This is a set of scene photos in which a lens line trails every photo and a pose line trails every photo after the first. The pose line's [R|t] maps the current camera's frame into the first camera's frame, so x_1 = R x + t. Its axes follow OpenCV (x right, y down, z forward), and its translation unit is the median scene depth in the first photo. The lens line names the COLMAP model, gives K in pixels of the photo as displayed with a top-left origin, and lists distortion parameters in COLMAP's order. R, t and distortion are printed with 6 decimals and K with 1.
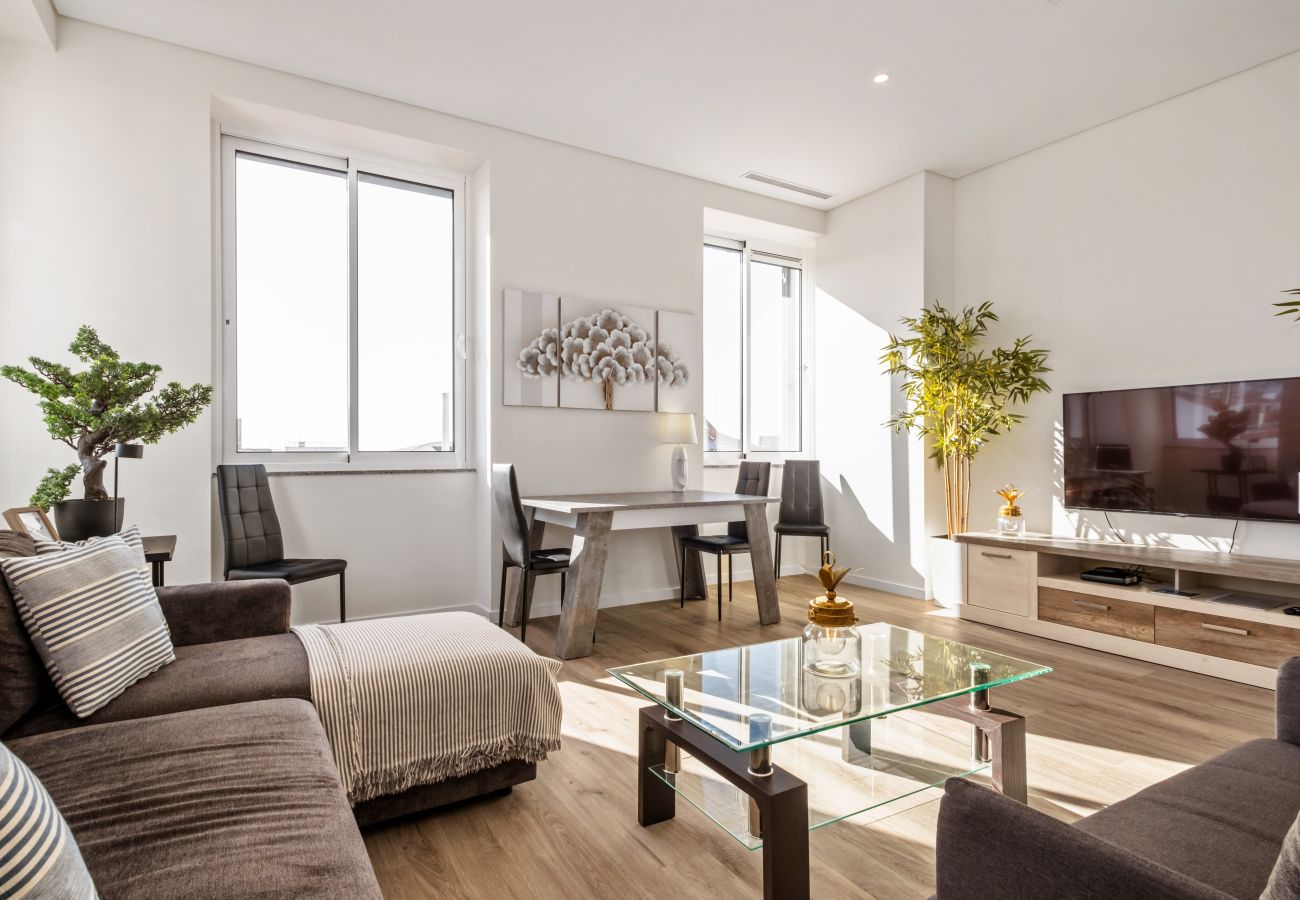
lens RADIAL K [[686.5, 0, 650.0], [0, 686.5, 450.0], [0, 0, 1]] dist [-0.000155, -0.000880]
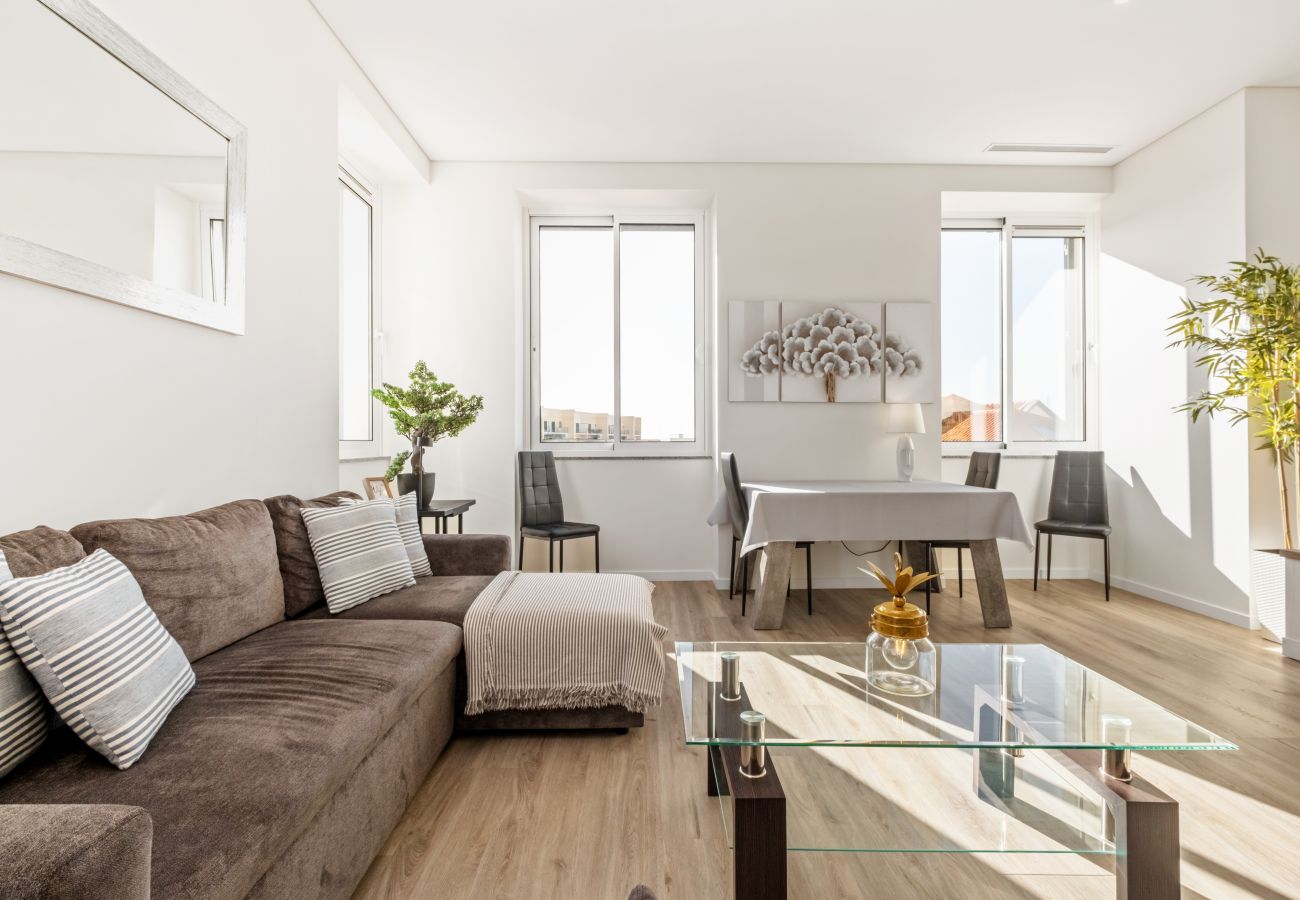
lens RADIAL K [[584.3, 0, 644.4], [0, 584.3, 442.0], [0, 0, 1]] dist [0.000742, -0.004699]
pose [[0.860501, -0.000563, -0.509448, 0.185248], [0.002430, 0.999993, 0.002999, -0.000585], [0.509442, -0.003819, 0.860496, 0.088511]]
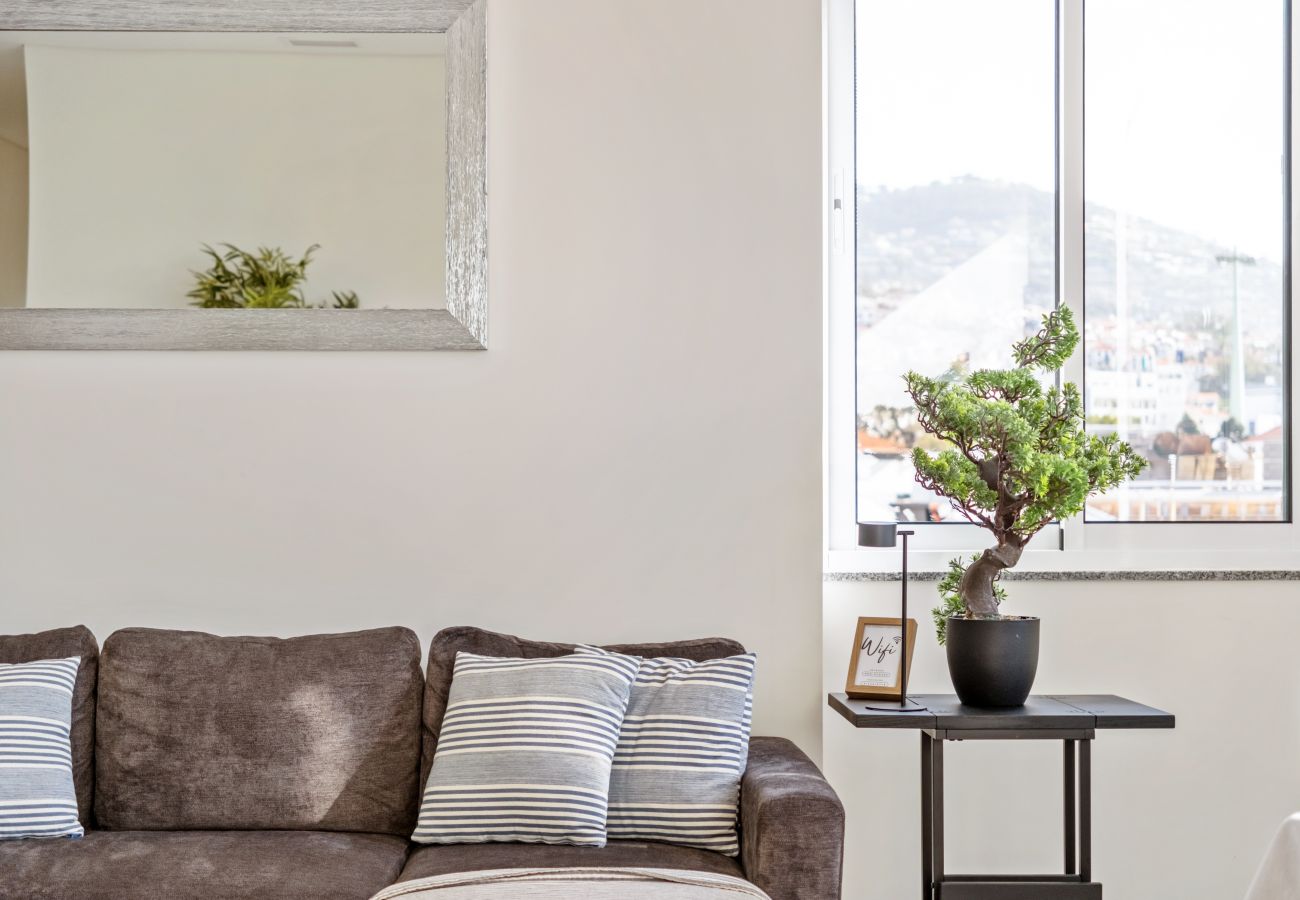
lens RADIAL K [[2105.4, 0, 650.0], [0, 2105.4, 450.0], [0, 0, 1]] dist [0.036570, 0.173590]
pose [[-0.511715, -0.014535, -0.859032, 0.540199], [0.006998, 0.999753, -0.021085, -0.020288], [0.859127, -0.016801, -0.511487, 1.067373]]
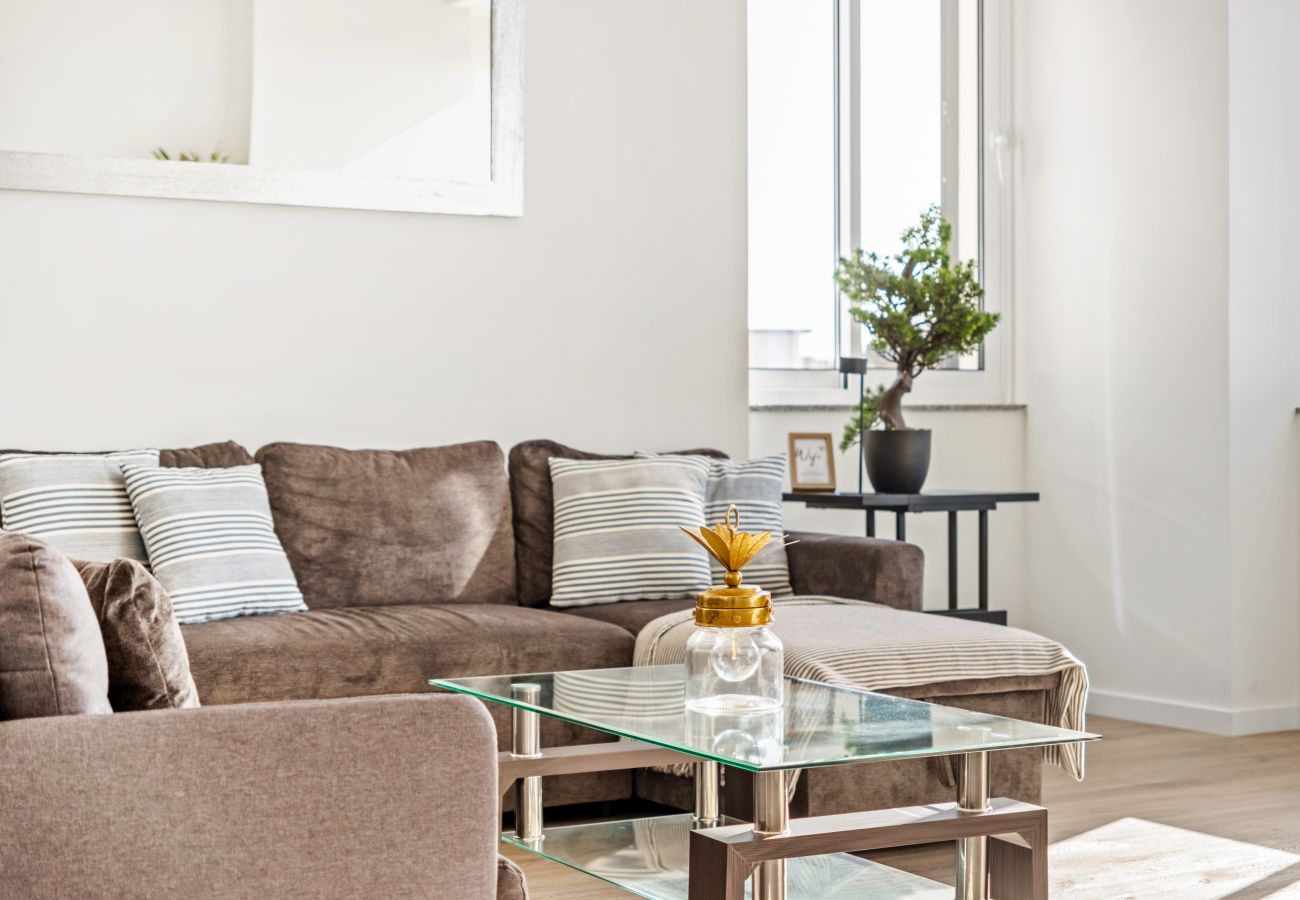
lens RADIAL K [[2105.4, 0, 650.0], [0, 2105.4, 450.0], [0, 0, 1]] dist [0.036570, 0.173590]
pose [[0.001302, 0.014924, -0.999888, 1.022264], [0.005281, 0.999875, 0.014931, 0.037368], [0.999985, -0.005300, 0.001223, 0.464439]]
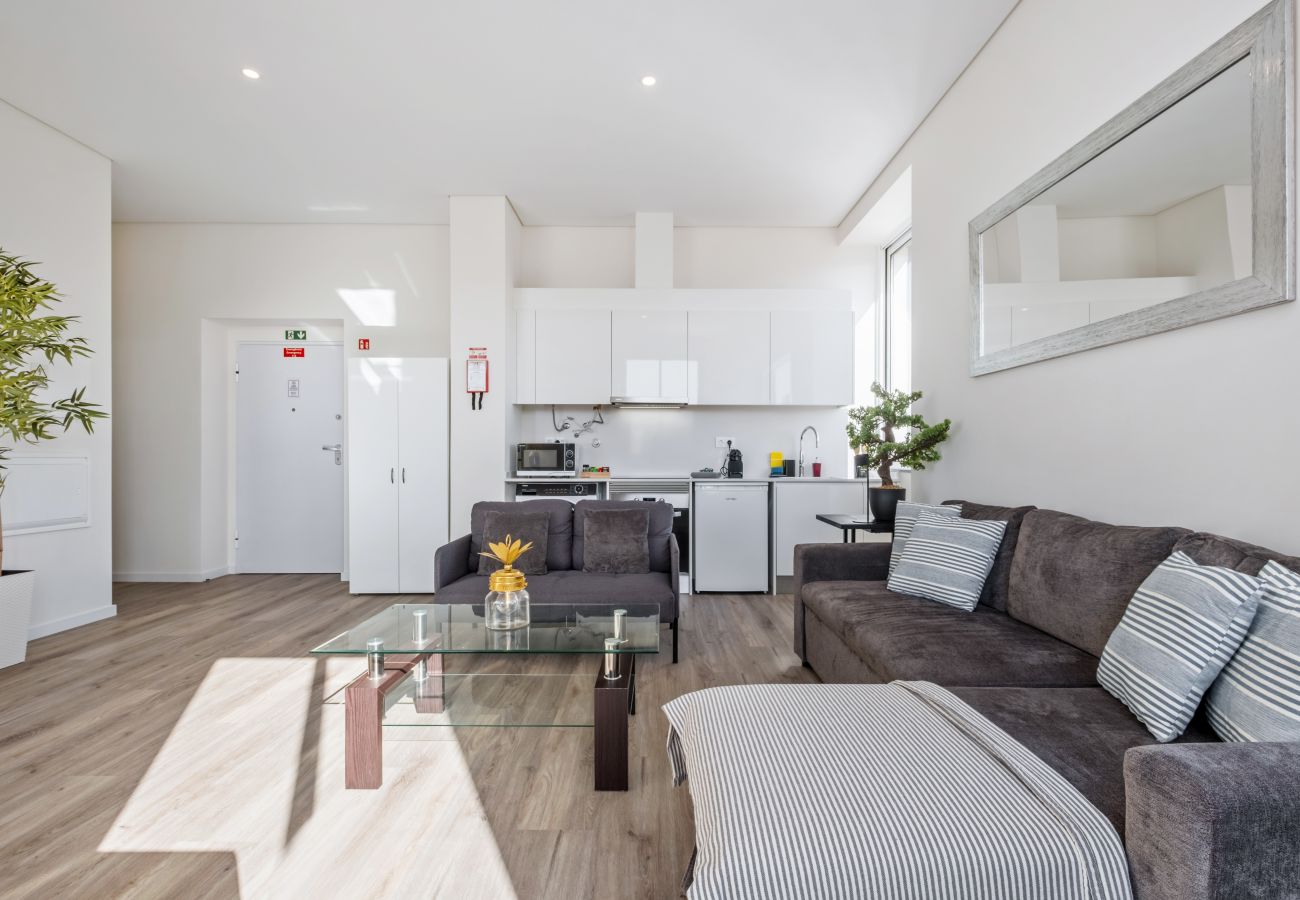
lens RADIAL K [[599.7, 0, 649.4], [0, 599.7, 457.3], [0, 0, 1]] dist [0.001851, -0.001894]
pose [[-0.857398, -0.000537, 0.514653, -0.279919], [-0.001056, 0.999999, -0.000717, 0.000173], [-0.514653, -0.001158, -0.857398, 0.934169]]
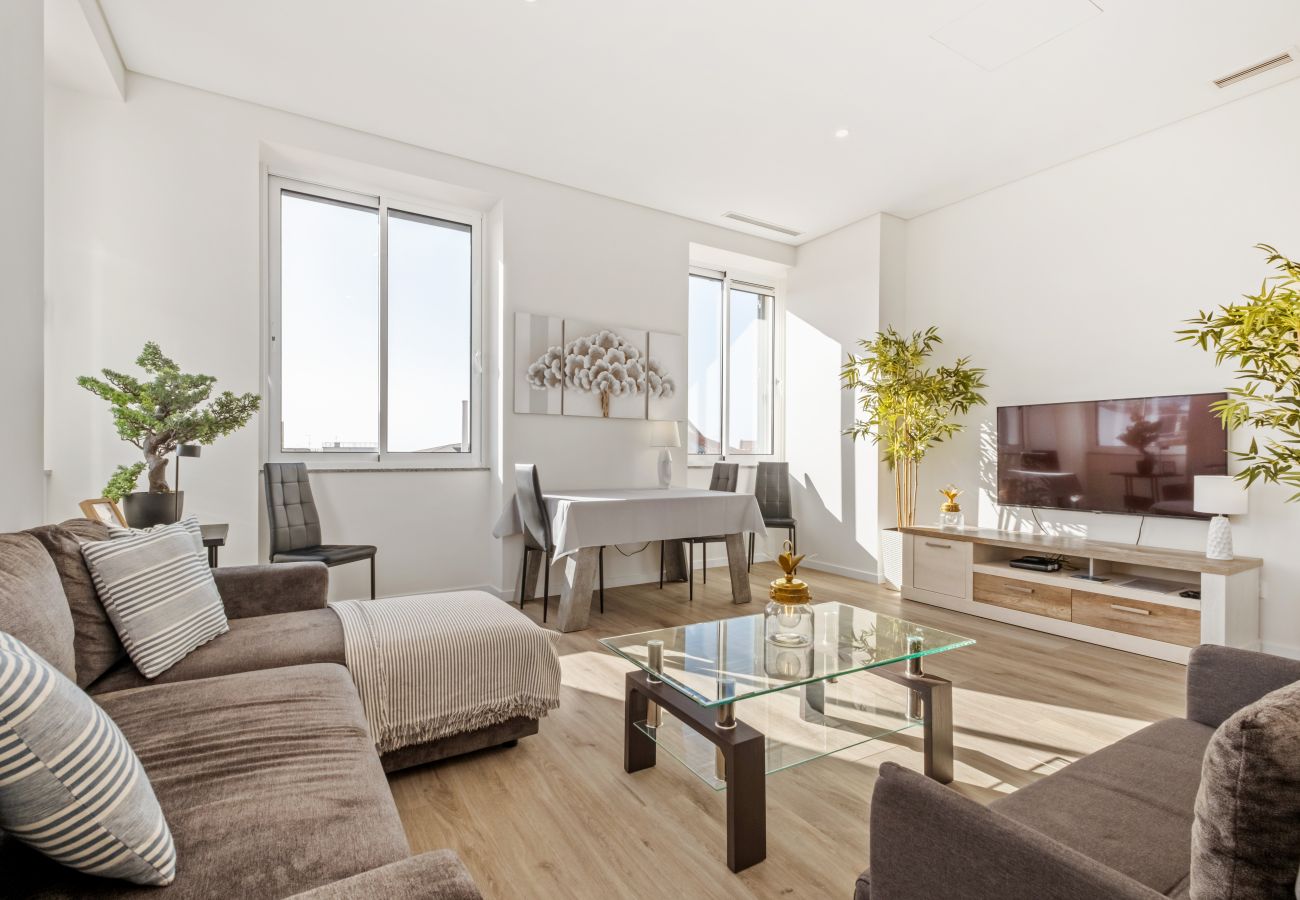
lens RADIAL K [[599.7, 0, 649.4], [0, 599.7, 457.3], [0, 0, 1]] dist [0.001851, -0.001894]
pose [[0.999945, 0.006850, 0.007971, 0.007225], [-0.006918, 0.999940, 0.008536, -0.001063], [-0.007912, -0.008591, 0.999932, -0.012250]]
